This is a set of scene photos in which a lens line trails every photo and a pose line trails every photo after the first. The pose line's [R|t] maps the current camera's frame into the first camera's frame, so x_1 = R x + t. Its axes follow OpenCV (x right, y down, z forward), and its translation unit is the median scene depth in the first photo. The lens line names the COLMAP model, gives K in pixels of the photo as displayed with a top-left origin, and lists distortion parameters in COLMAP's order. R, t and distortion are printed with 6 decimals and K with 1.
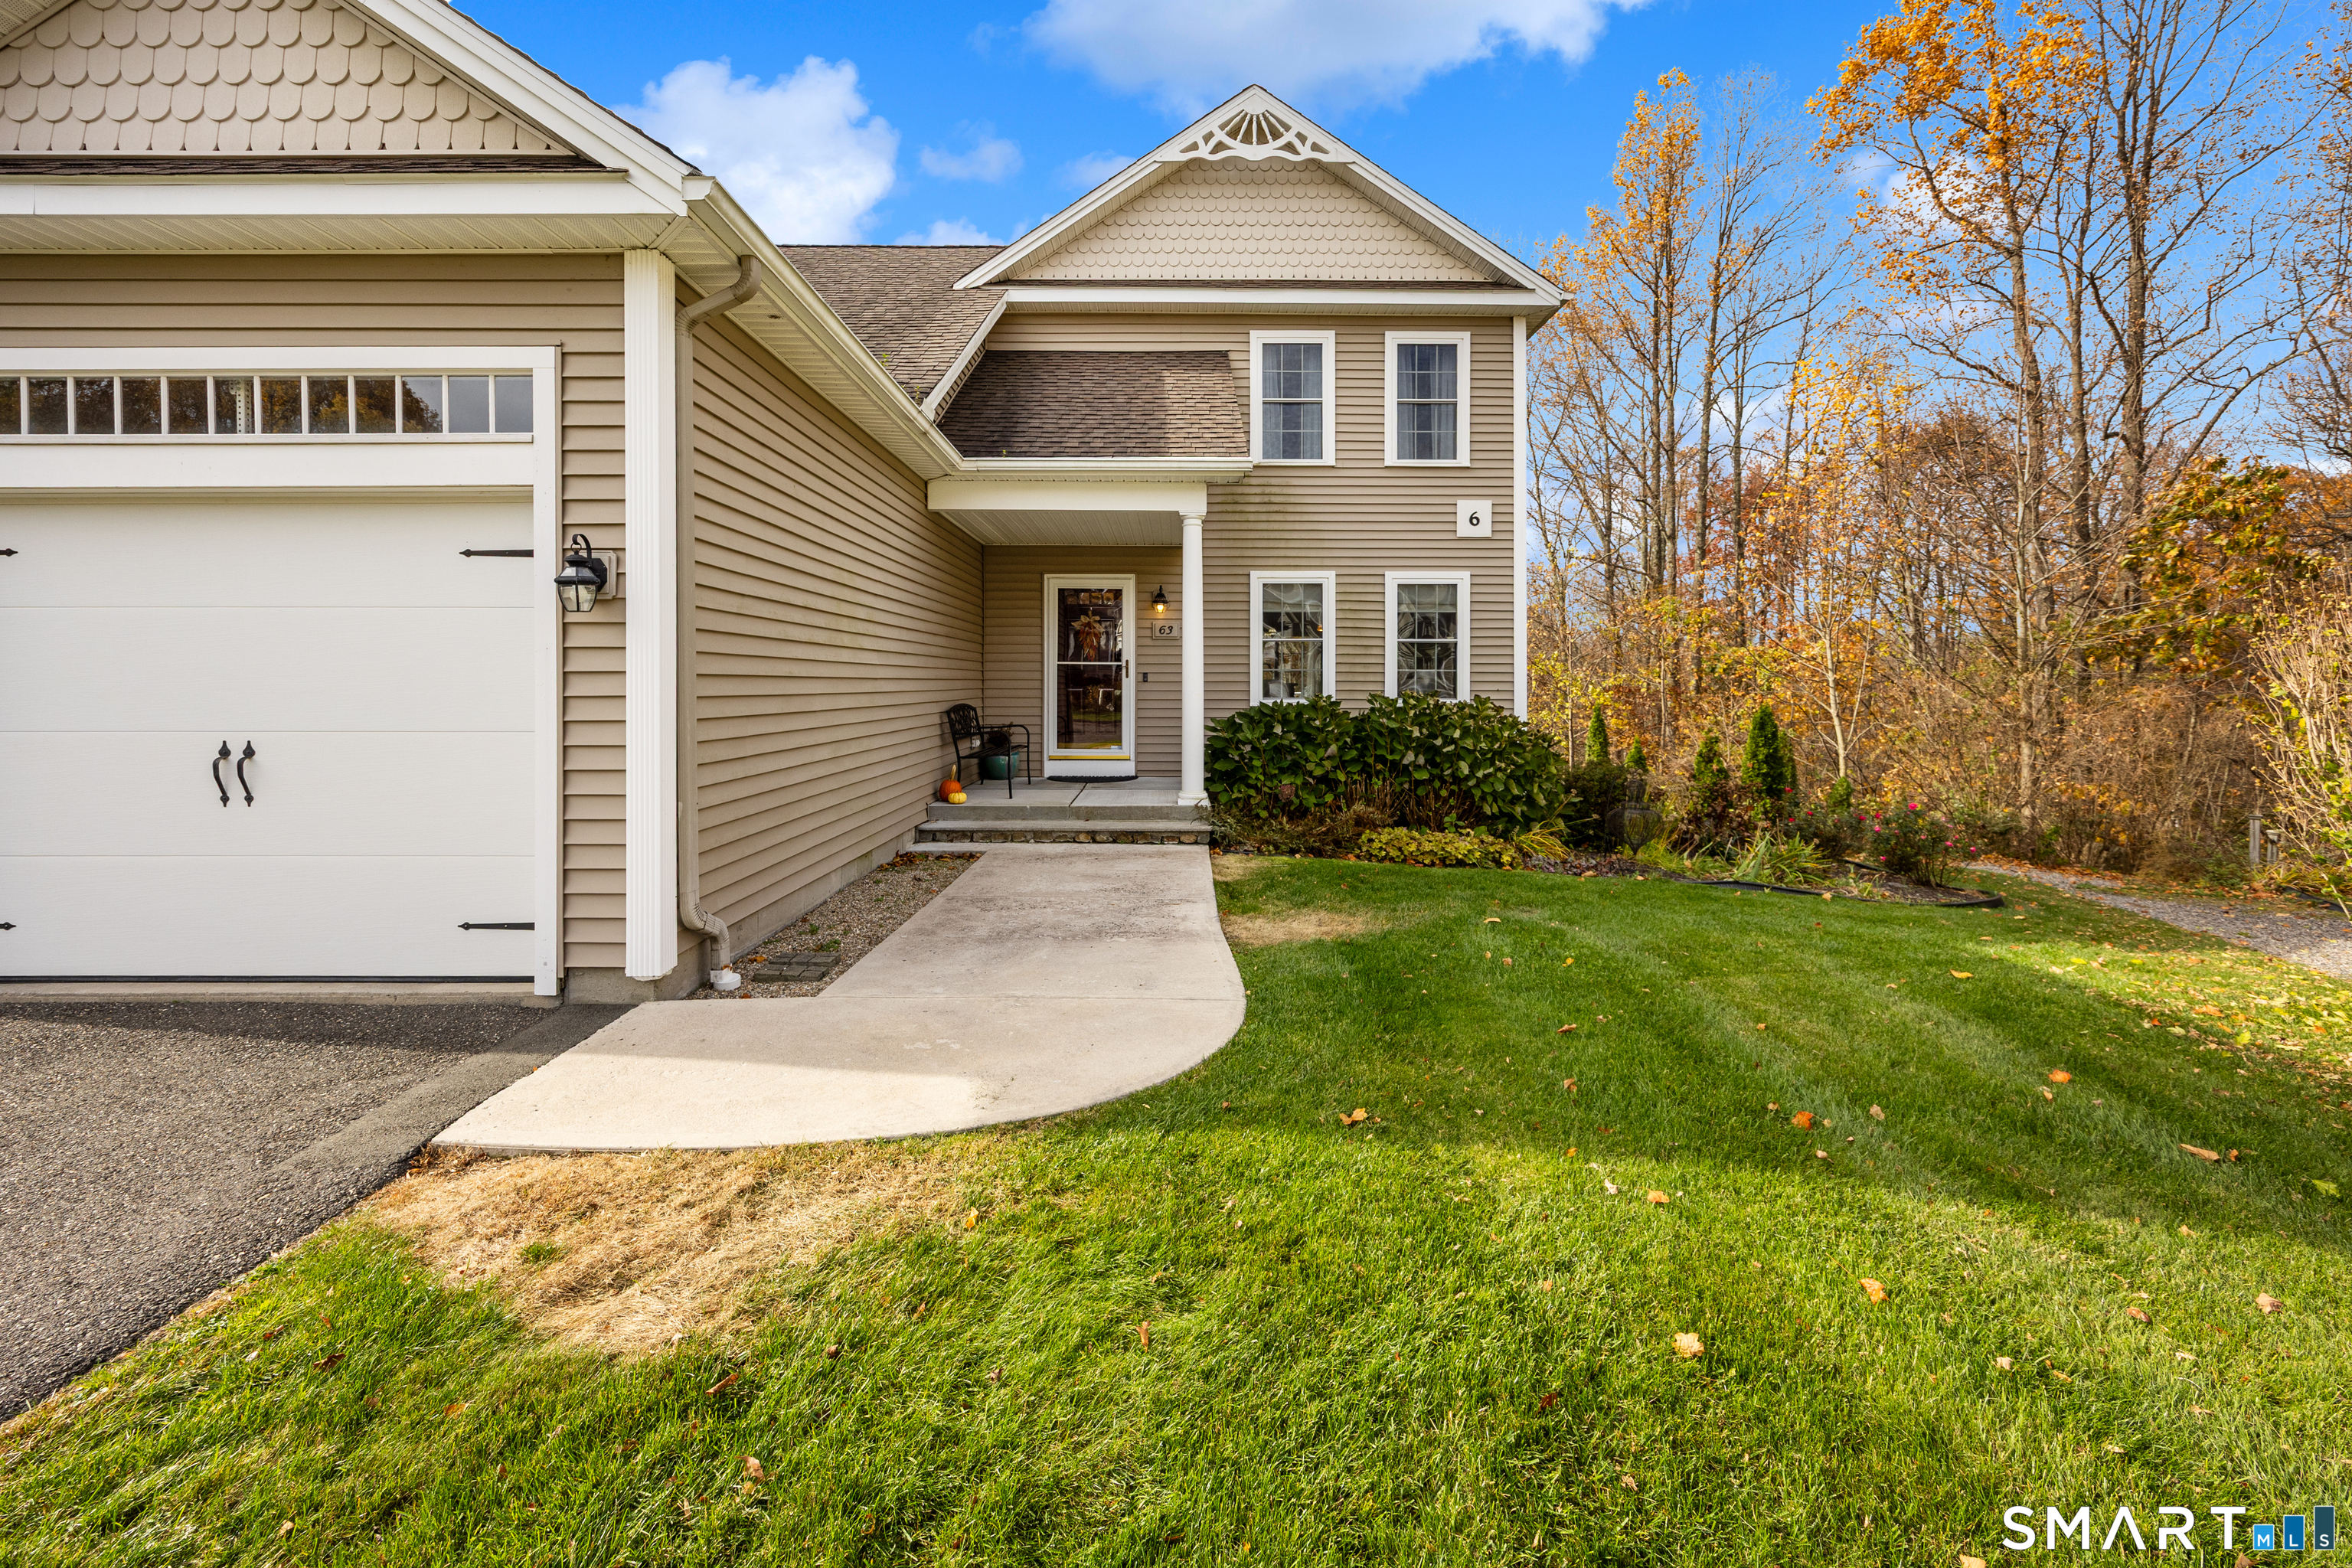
lens RADIAL K [[962.5, 0, 1180.2], [0, 962.5, 680.9], [0, 0, 1]] dist [-0.001423, -0.000239]
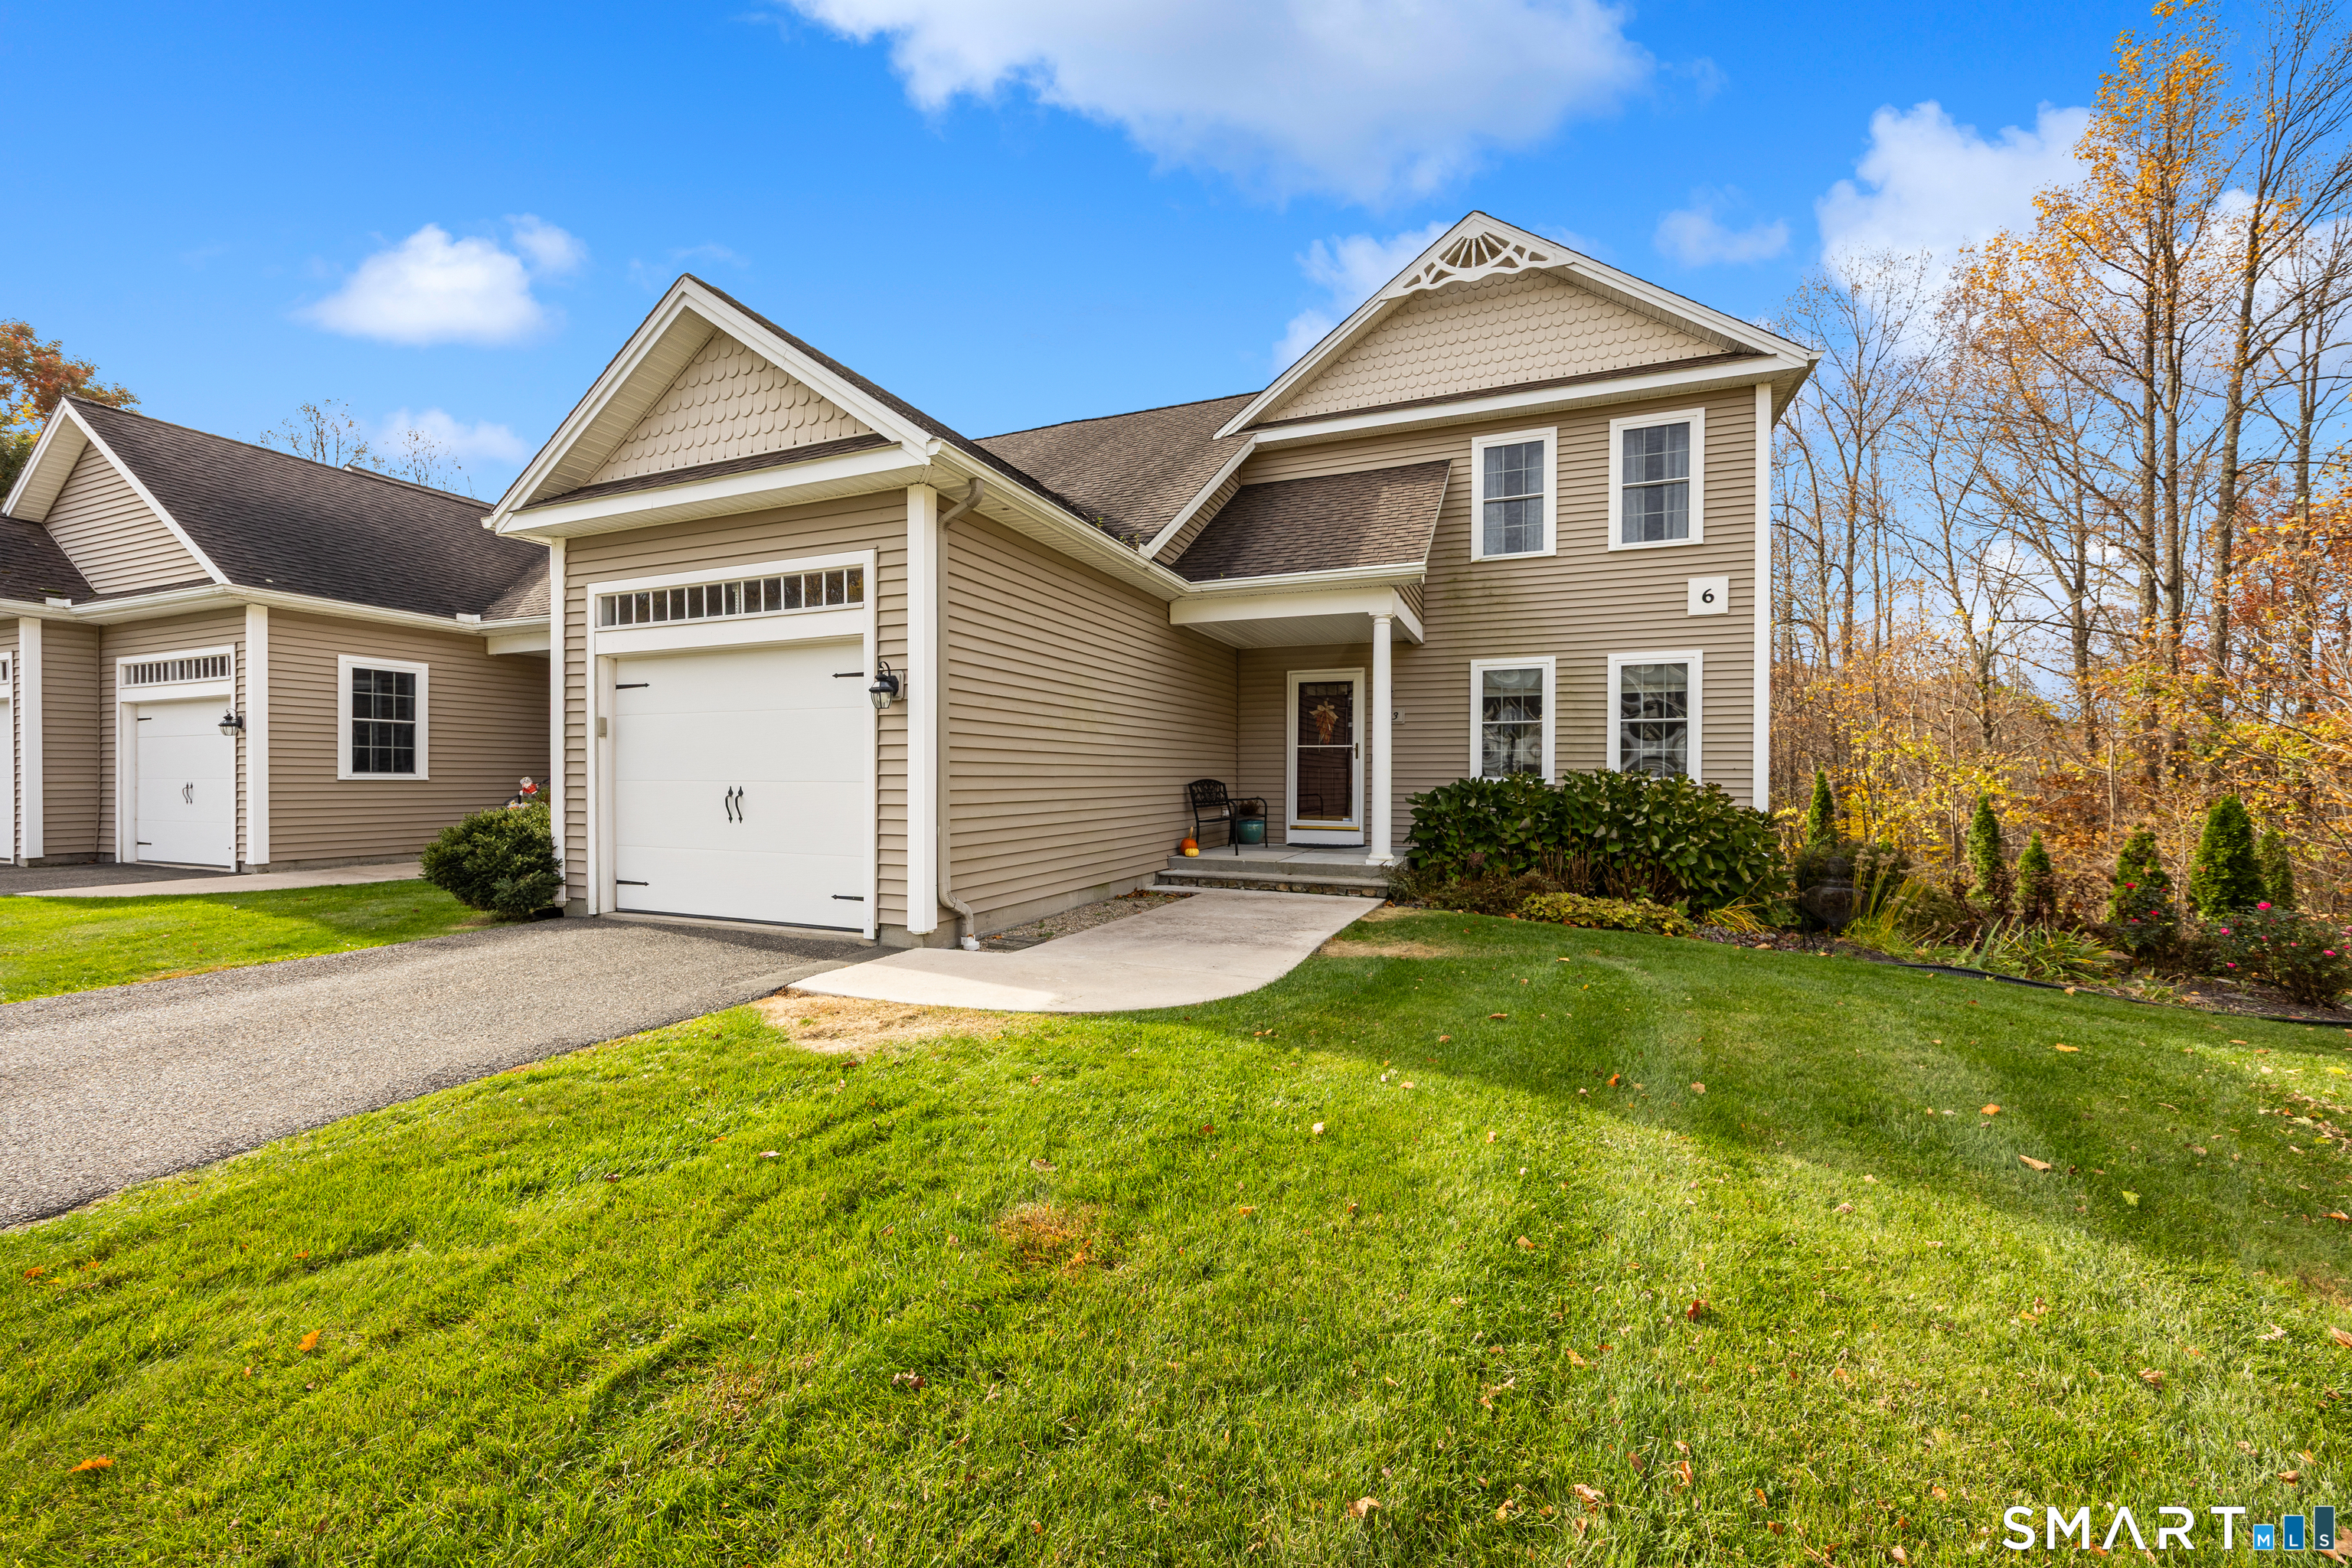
lens RADIAL K [[962.5, 0, 1175.6], [0, 962.5, 783.8], [0, 0, 1]] dist [-0.001423, -0.000239]
pose [[0.915112, 0.004035, -0.403180, 0.251833], [-0.001474, 0.999977, 0.006662, 0.023111], [0.403198, -0.005502, 0.915096, -0.158057]]
